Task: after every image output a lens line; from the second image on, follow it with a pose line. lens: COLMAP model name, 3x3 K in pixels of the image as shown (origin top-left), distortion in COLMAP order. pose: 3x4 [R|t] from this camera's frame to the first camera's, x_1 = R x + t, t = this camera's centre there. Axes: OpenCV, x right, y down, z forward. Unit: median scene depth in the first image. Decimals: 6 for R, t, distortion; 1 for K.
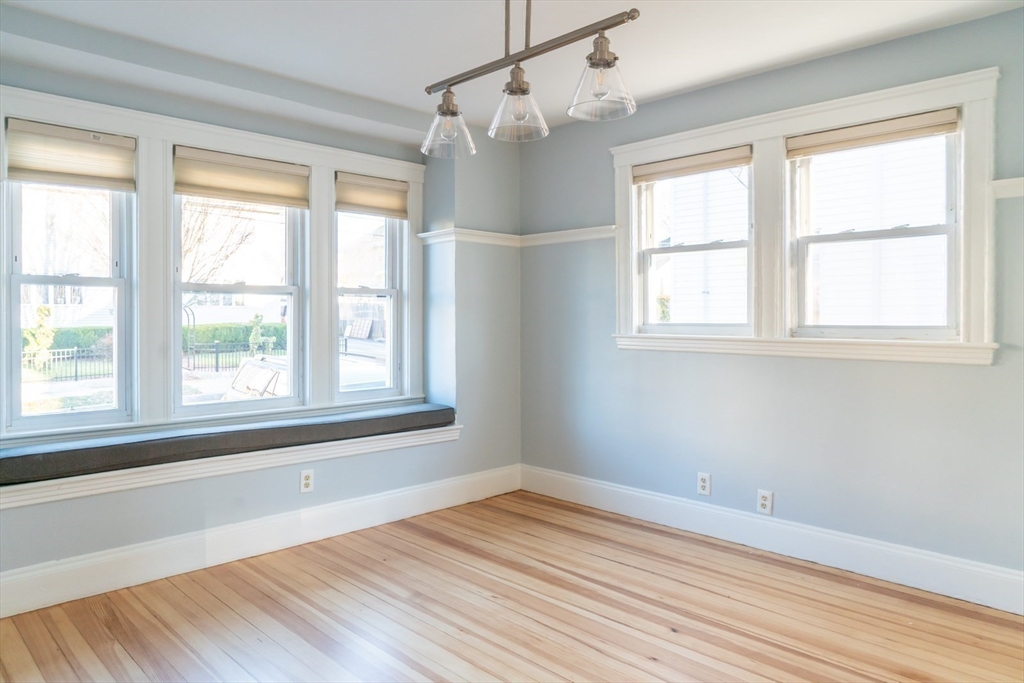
lens RADIAL K [[680.9, 0, 523.4], [0, 680.9, 322.3], [0, 0, 1]] dist [-0.025062, 0.000954]
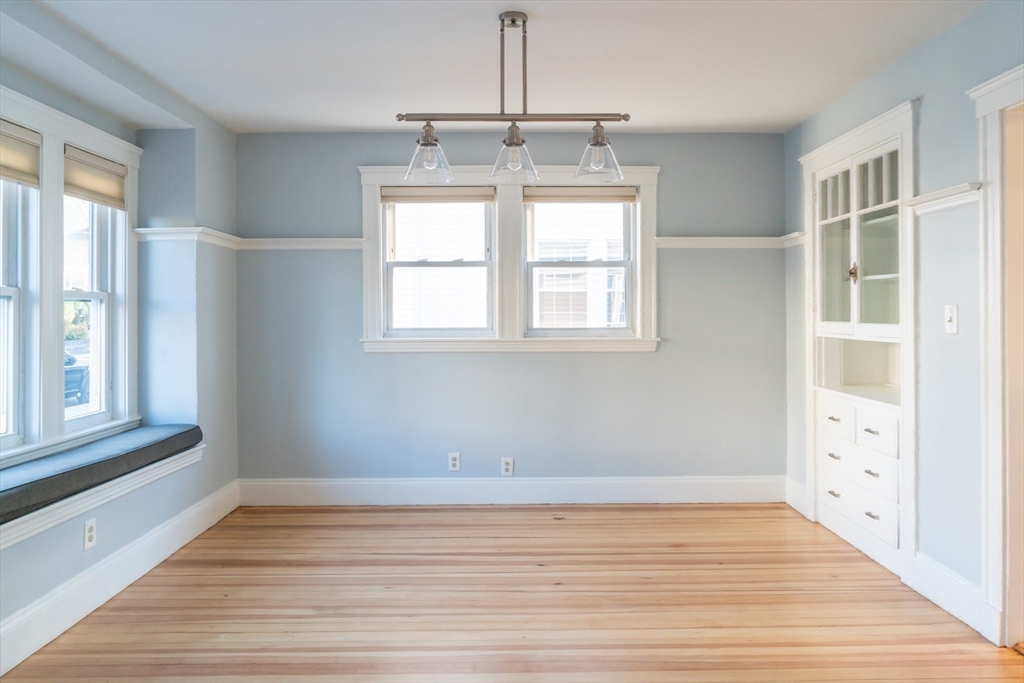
lens RADIAL K [[686.3, 0, 515.1], [0, 686.3, 312.8], [0, 0, 1]] dist [-0.024038, 0.003337]
pose [[0.696131, -0.000712, 0.717914, -0.537052], [0.010341, 0.999906, -0.009036, -0.013334], [-0.717840, 0.013715, 0.696073, 0.079120]]
